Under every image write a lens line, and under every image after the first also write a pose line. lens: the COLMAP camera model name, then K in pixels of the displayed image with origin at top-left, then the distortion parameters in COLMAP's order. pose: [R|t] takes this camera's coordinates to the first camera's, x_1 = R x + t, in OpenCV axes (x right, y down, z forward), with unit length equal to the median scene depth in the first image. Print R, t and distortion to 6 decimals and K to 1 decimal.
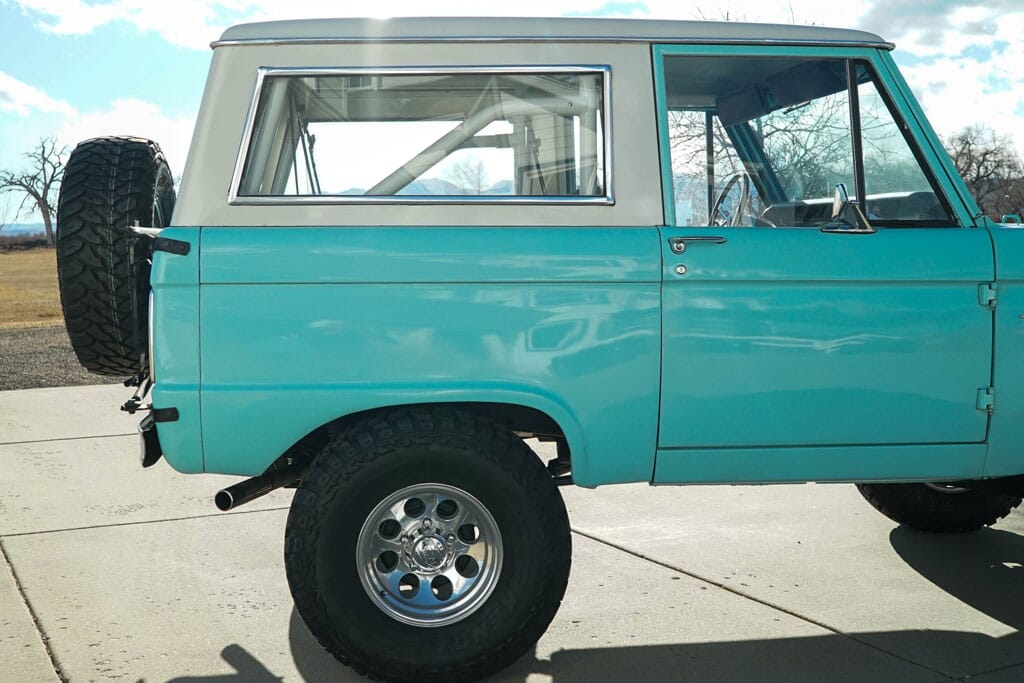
lens RADIAL K [[1554.5, 0, 478.0], [0, 1554.5, 343.4], [0, 0, 1]] dist [-0.045659, -0.196999]
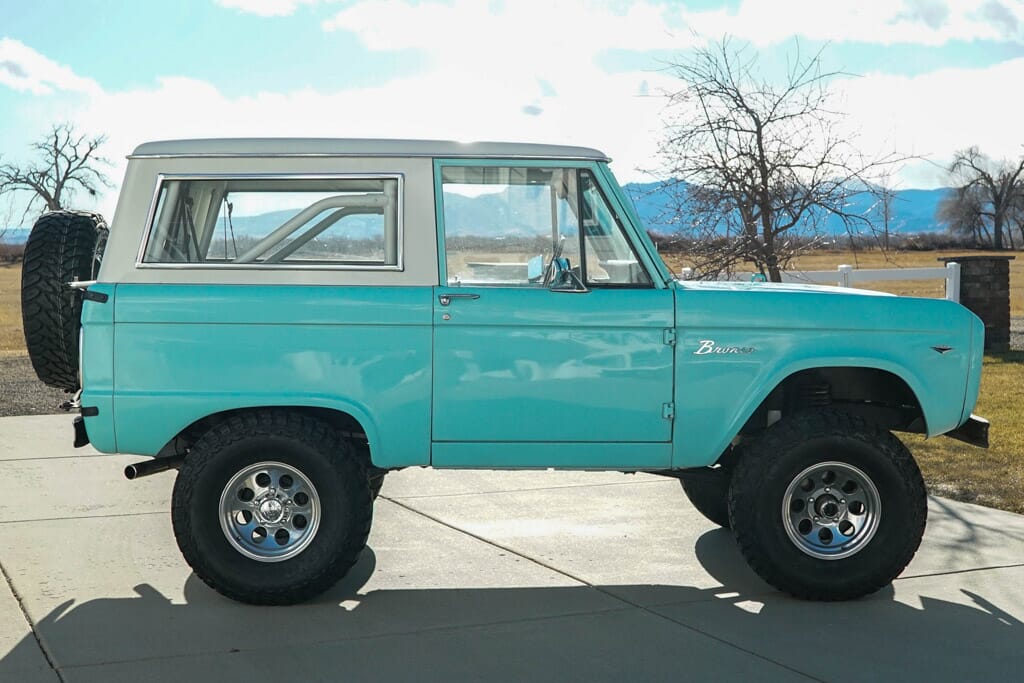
lens RADIAL K [[1875.3, 0, 512.4], [0, 1875.3, 367.6], [0, 0, 1]] dist [-0.043485, 0.090109]
pose [[0.999406, 0.013954, -0.031496, 0.240870], [-0.014228, 0.999863, -0.008478, 0.013158], [0.031373, 0.008921, 0.999468, -0.720219]]
